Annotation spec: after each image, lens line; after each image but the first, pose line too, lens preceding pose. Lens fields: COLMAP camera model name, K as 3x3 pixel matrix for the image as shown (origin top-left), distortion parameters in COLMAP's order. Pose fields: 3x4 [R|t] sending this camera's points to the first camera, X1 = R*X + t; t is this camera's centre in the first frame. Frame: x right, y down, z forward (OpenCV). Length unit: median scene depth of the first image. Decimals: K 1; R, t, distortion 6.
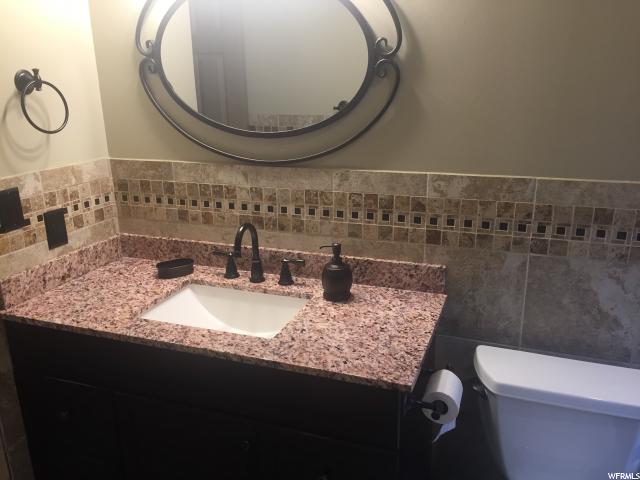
lens RADIAL K [[544.1, 0, 320.0], [0, 544.1, 240.7], [0, 0, 1]] dist [0.065567, -0.000259]
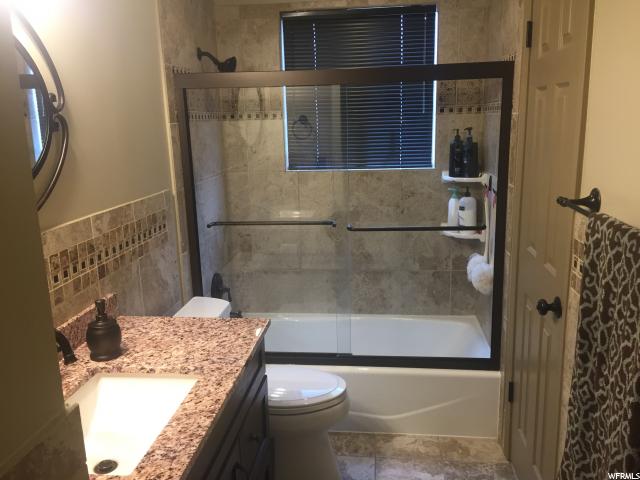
lens RADIAL K [[544.1, 0, 319.7], [0, 544.1, 238.9], [0, 0, 1]] dist [0.065567, -0.000259]
pose [[-0.232817, -0.192933, 0.953191, -0.953611], [0.313818, 0.912790, 0.261406, -0.222520], [-0.920497, 0.359988, -0.151967, 0.750409]]
